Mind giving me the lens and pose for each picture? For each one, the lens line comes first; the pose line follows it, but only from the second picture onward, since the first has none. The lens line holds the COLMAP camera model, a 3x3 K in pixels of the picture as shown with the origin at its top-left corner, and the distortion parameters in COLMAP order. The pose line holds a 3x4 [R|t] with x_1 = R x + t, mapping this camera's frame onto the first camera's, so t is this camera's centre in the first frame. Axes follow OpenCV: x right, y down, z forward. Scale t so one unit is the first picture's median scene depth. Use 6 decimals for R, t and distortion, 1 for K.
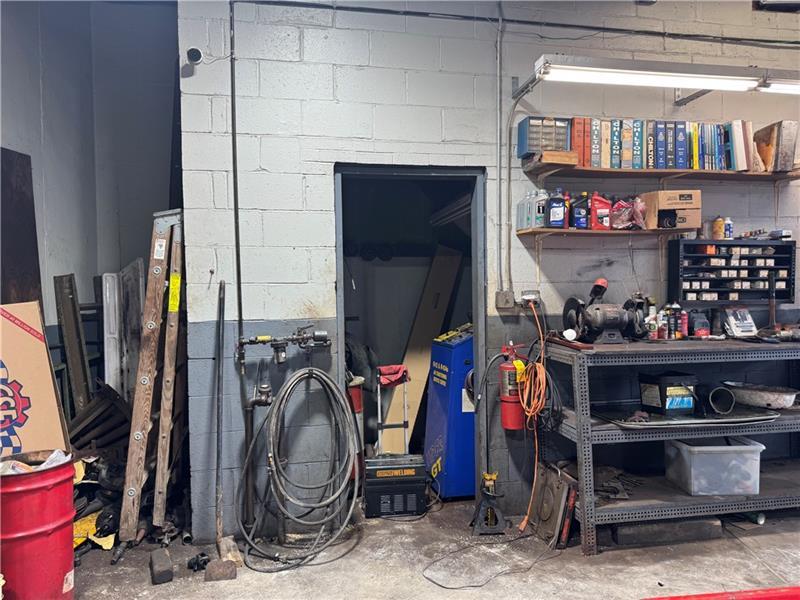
lens RADIAL K [[564.9, 0, 402.0], [0, 564.9, 303.8], [0, 0, 1]] dist [0.024604, -0.017061]
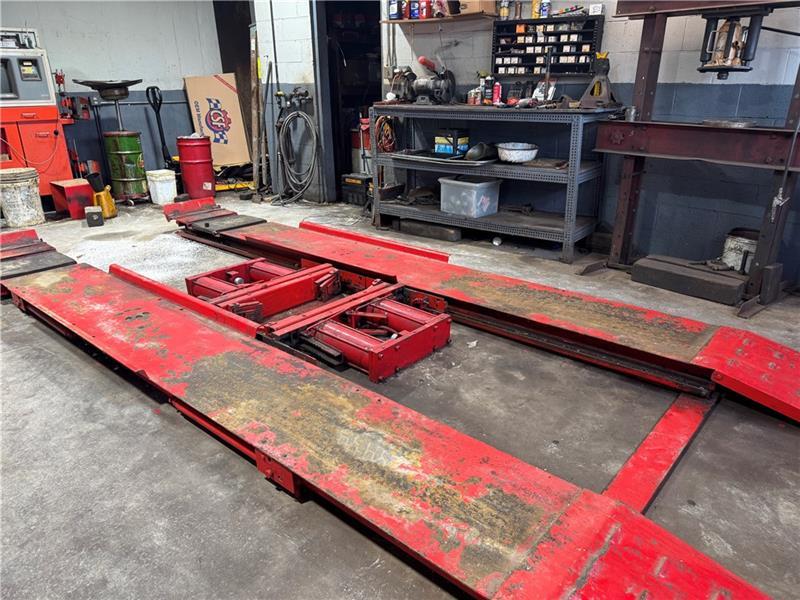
lens RADIAL K [[564.9, 0, 400.1], [0, 564.9, 298.1], [0, 0, 1]] dist [0.024604, -0.017061]
pose [[0.675960, 0.273028, -0.684496, 1.353342], [-0.020247, 0.935367, 0.353100, 0.019844], [0.736660, -0.224822, 0.637798, -0.086949]]
